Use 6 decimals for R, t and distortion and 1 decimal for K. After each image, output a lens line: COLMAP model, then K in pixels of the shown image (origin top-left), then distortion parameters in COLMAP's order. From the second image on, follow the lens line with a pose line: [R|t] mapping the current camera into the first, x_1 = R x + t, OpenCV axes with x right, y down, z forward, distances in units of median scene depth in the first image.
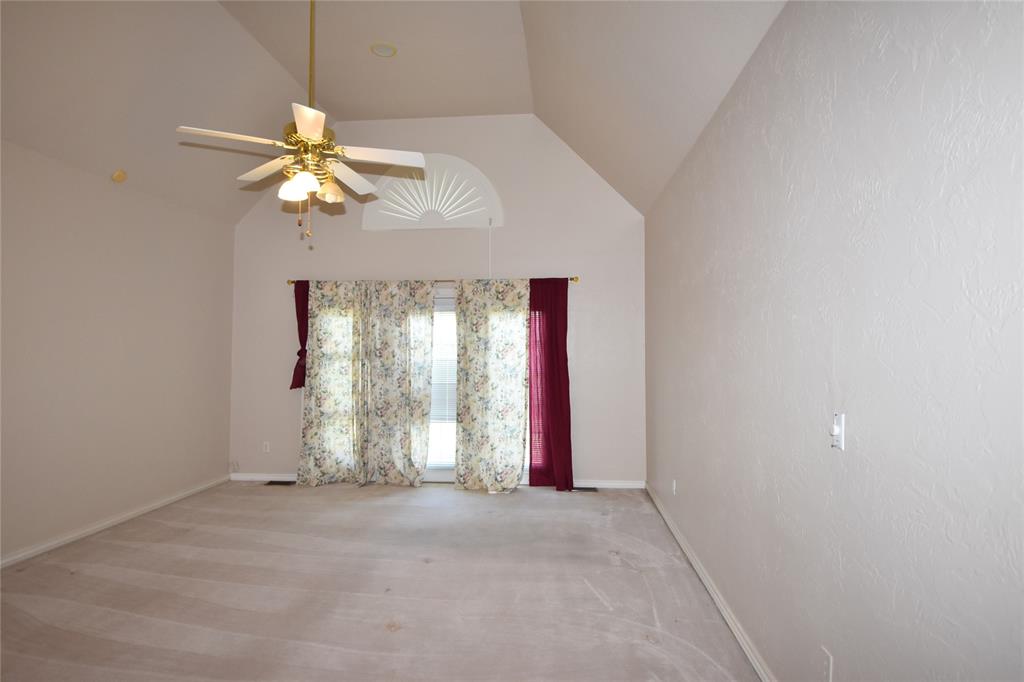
lens RADIAL K [[524.4, 0, 513.7], [0, 524.4, 330.2], [0, 0, 1]] dist [0.028091, -0.041438]
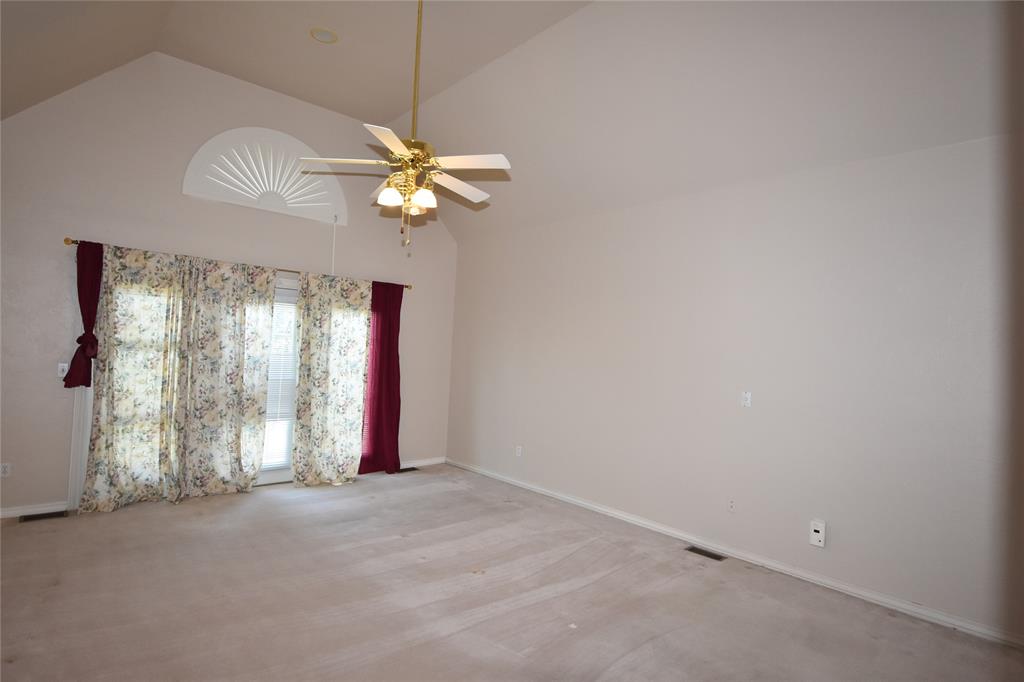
lens RADIAL K [[524.4, 0, 513.7], [0, 524.4, 330.2], [0, 0, 1]] dist [0.028091, -0.041438]
pose [[0.685384, 0.062572, 0.725488, -0.538595], [-0.071704, 0.997259, -0.018272, 0.000930], [-0.724643, -0.039497, 0.687992, 0.047136]]
